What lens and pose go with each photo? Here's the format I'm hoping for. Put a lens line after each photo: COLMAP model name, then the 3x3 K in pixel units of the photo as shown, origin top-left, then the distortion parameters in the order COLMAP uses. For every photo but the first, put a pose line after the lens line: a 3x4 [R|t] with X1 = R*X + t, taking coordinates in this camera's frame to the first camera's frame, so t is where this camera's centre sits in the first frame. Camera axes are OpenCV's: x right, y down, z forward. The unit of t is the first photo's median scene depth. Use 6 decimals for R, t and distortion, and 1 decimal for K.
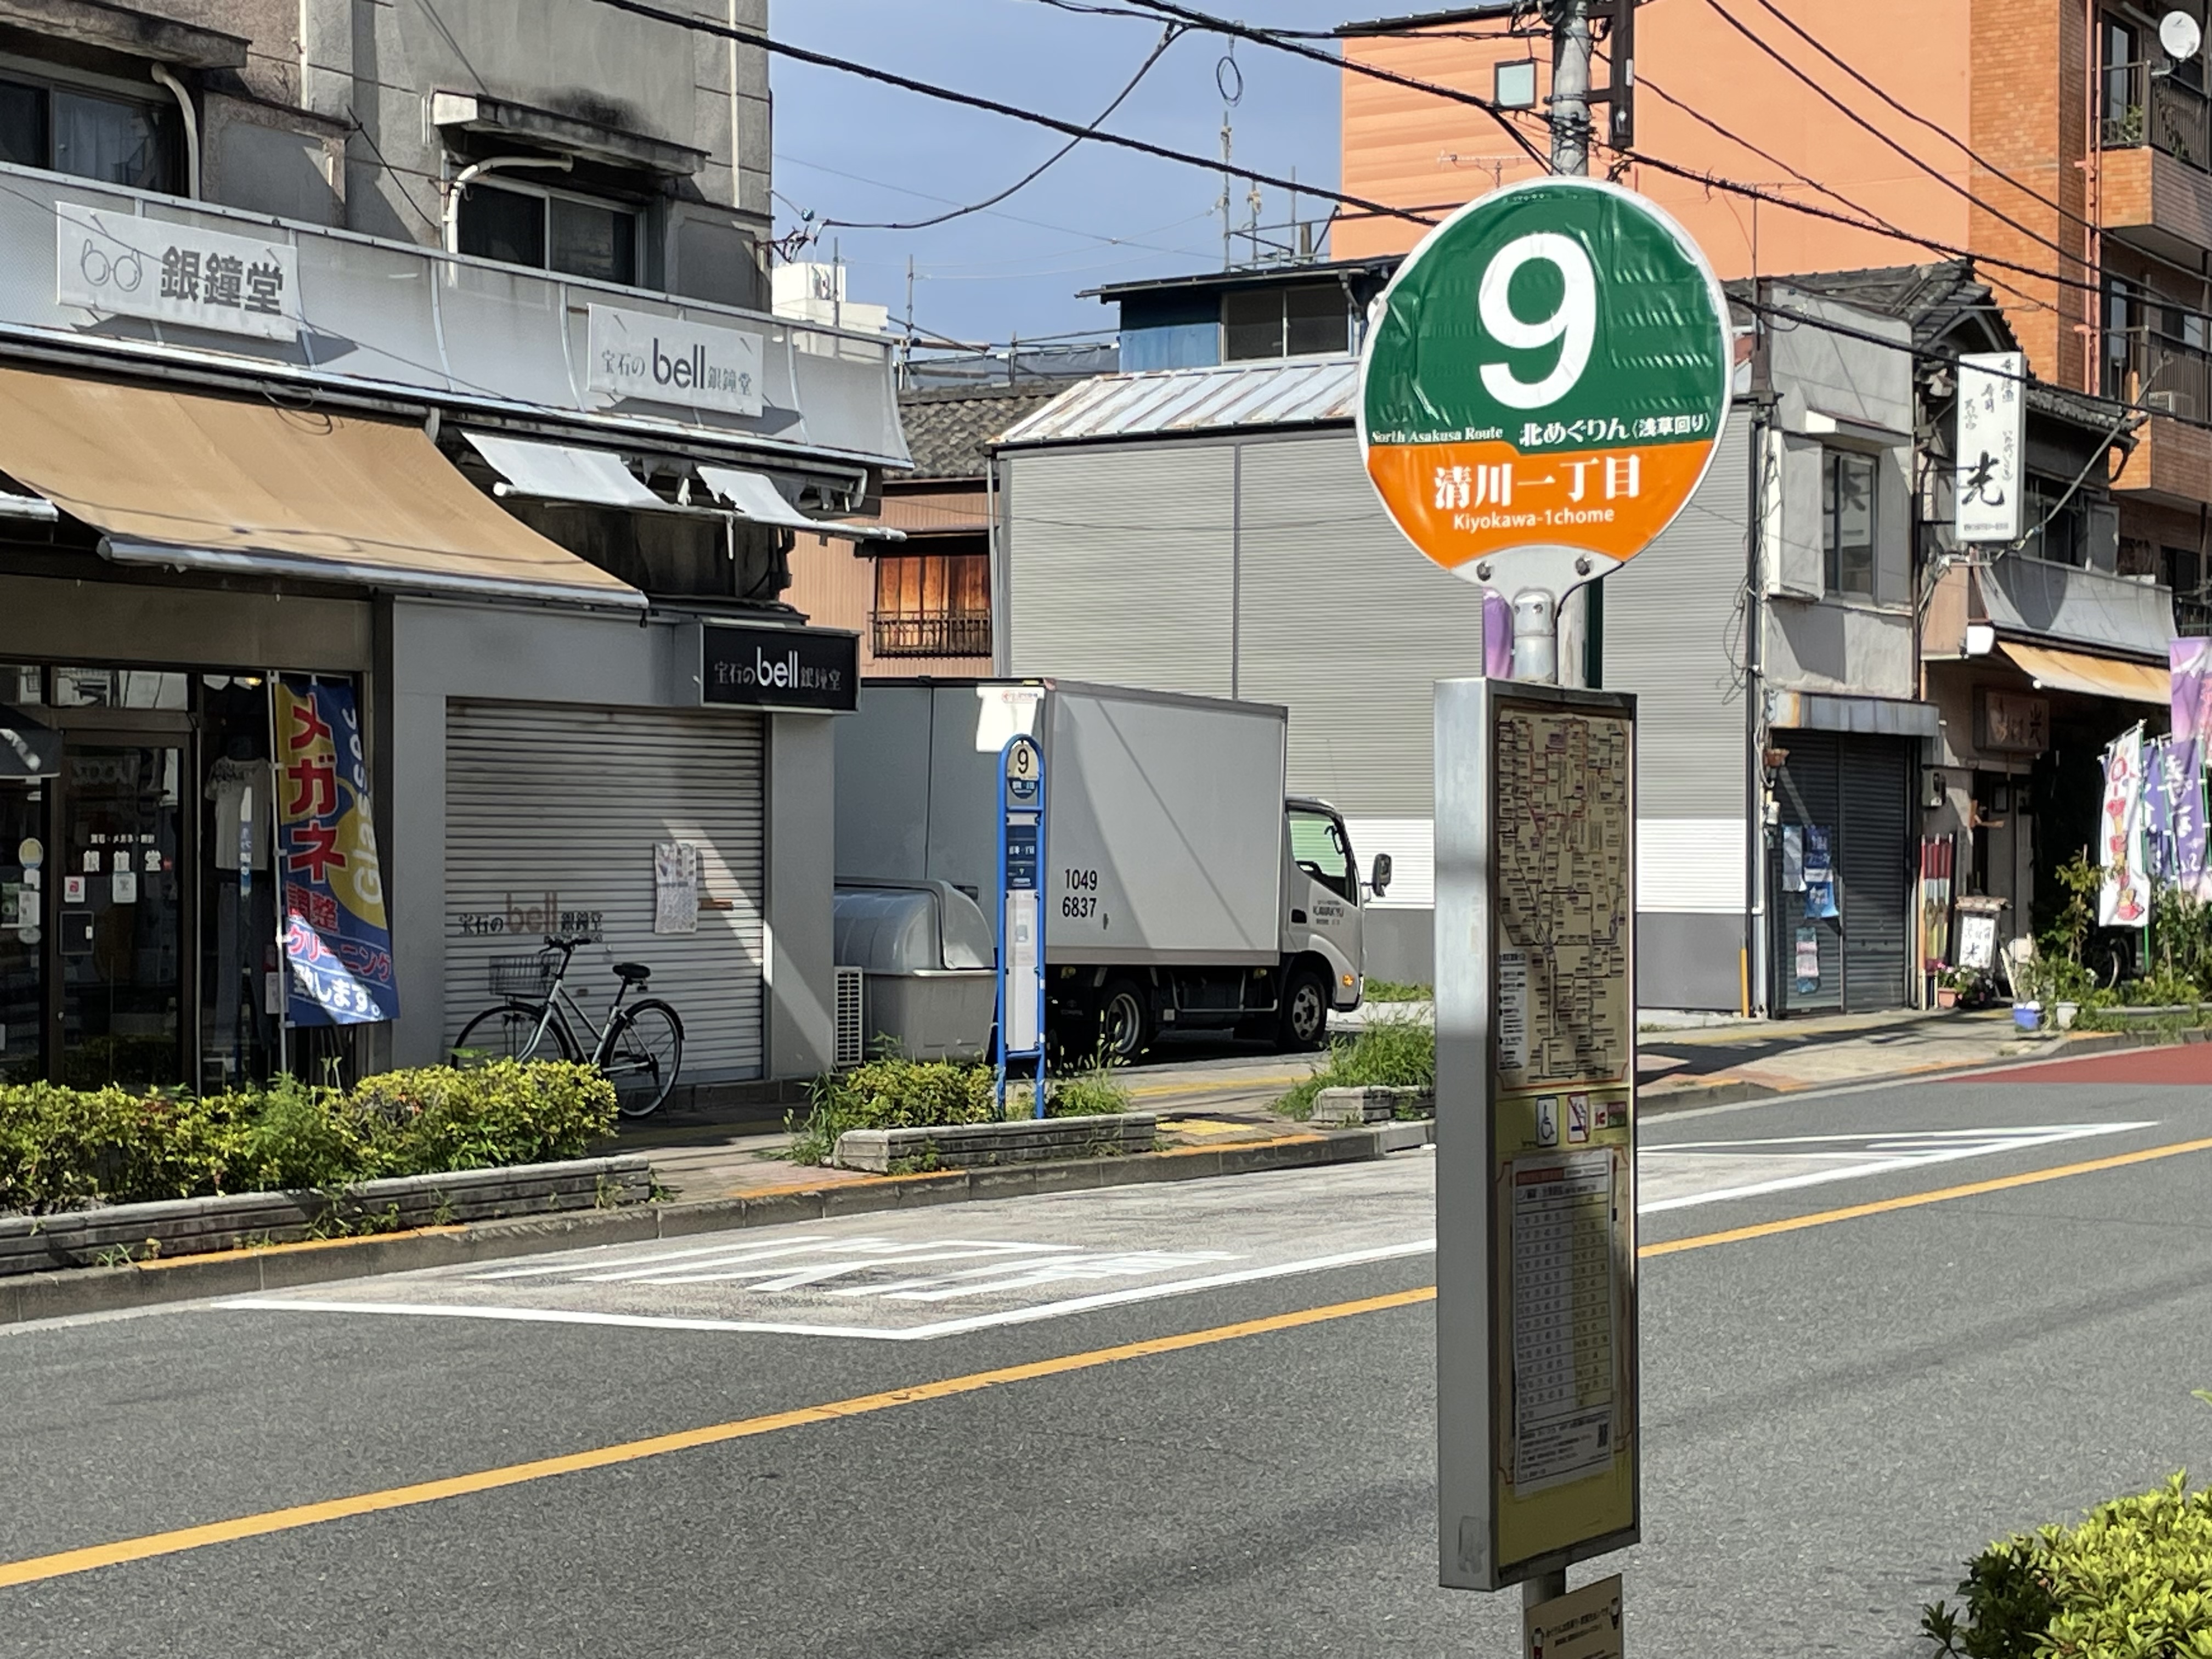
lens RADIAL K [[3955.7, 0, 1108.2], [0, 3955.7, 819.7], [0, 0, 1]] dist [0.107865, 0.000000]
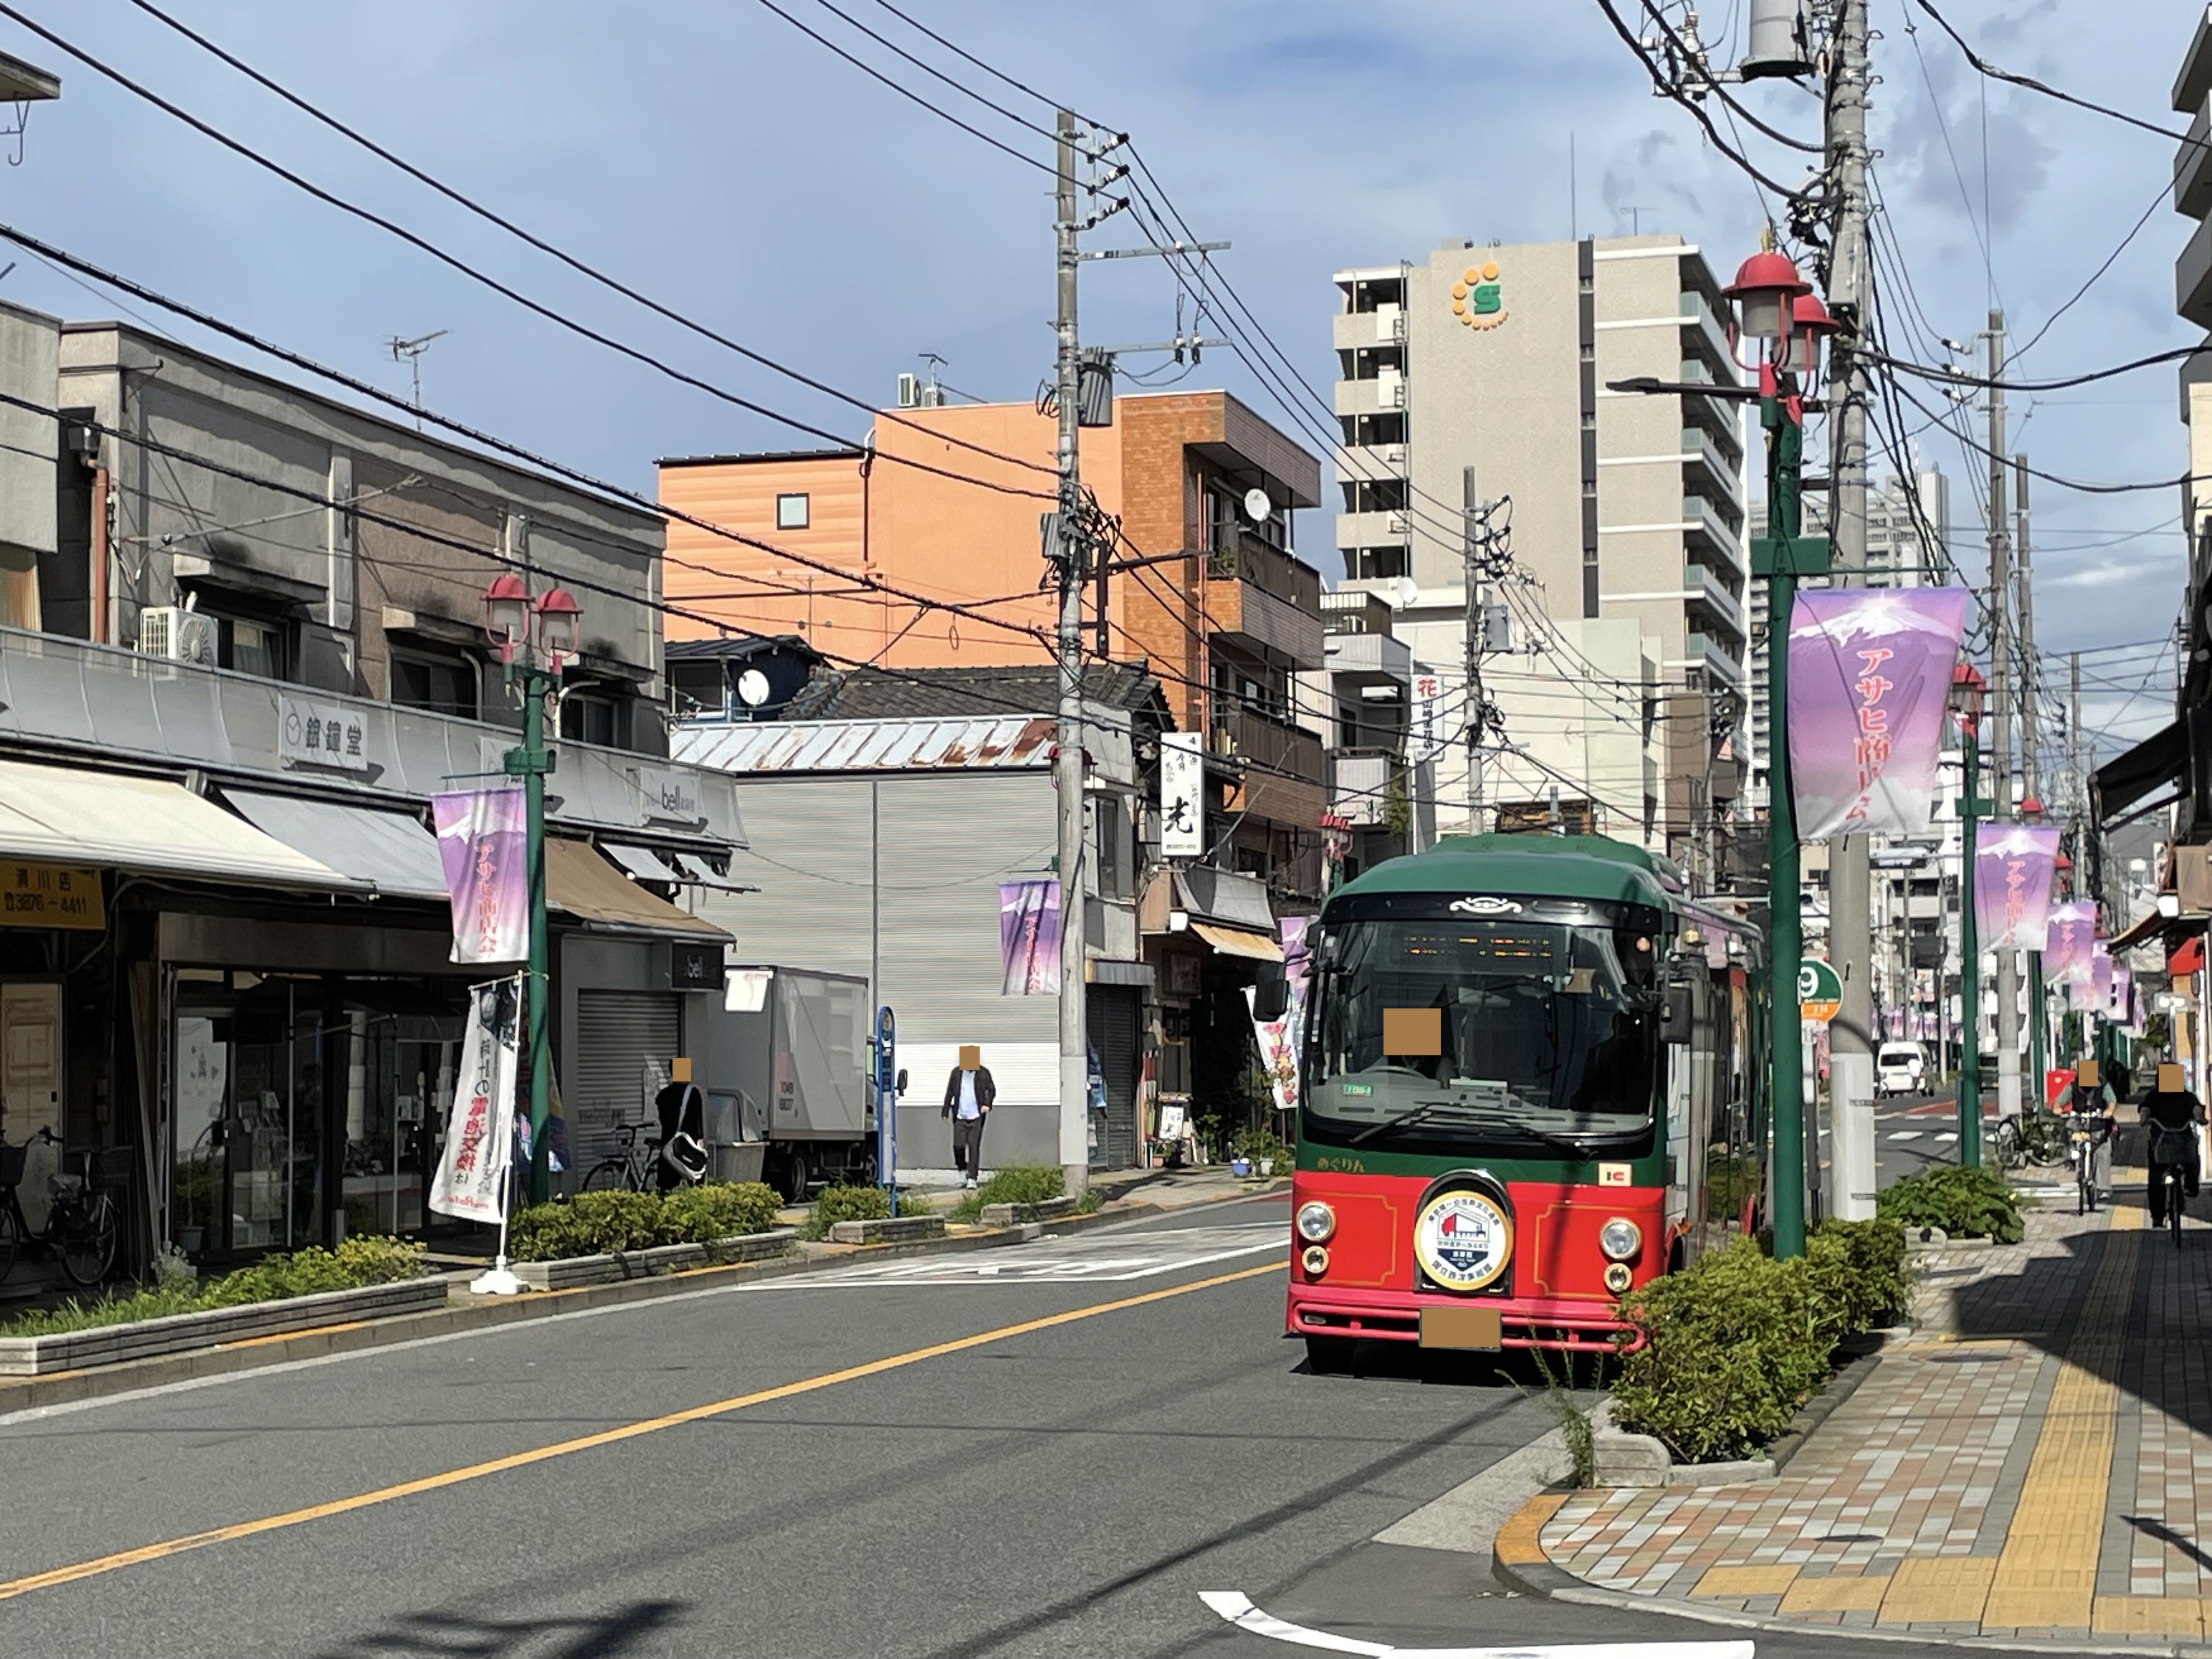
lens RADIAL K [[3818.3, 0, 1112.3], [0, 3818.3, 807.9], [0, 0, 1]] dist [0.359890, 0.000000]
pose [[0.955543, 0.007385, 0.294759, -0.234776], [0.009826, 0.998333, -0.056867, -0.006037], [-0.294687, 0.057235, 0.953878, -0.382623]]
